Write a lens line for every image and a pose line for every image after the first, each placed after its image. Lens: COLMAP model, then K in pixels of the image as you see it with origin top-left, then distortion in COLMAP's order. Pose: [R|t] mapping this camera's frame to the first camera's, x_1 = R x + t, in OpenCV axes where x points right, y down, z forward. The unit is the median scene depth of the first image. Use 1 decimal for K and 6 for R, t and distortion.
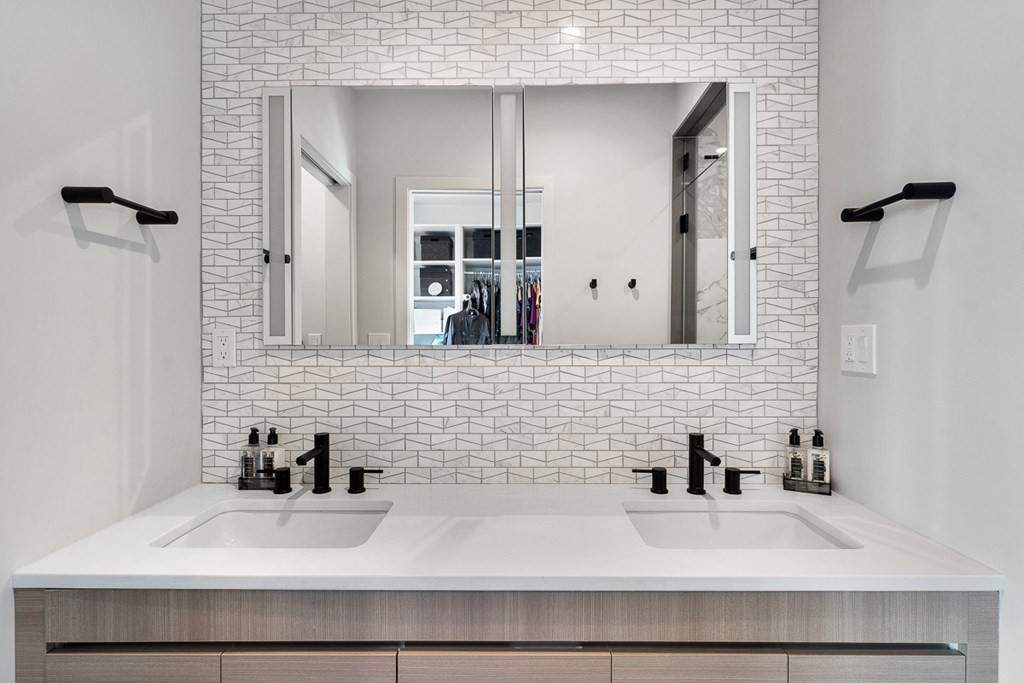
lens RADIAL K [[481.8, 0, 512.7], [0, 481.8, 334.8], [0, 0, 1]] dist [-0.000512, -0.001240]
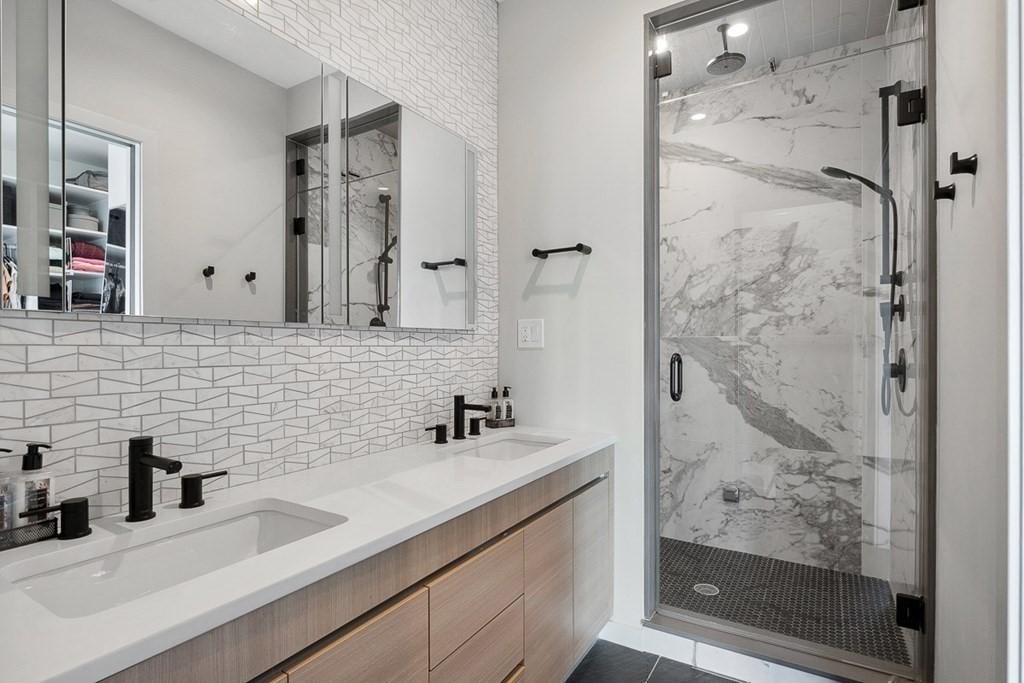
lens RADIAL K [[479.9, 0, 512.0], [0, 479.9, 341.5], [0, 0, 1]] dist [-0.000739, -0.000691]
pose [[0.543640, 0.006572, 0.839293, -0.651809], [-0.002224, 0.999977, -0.006389, 0.062203], [-0.839316, 0.001607, 0.543642, 0.142426]]
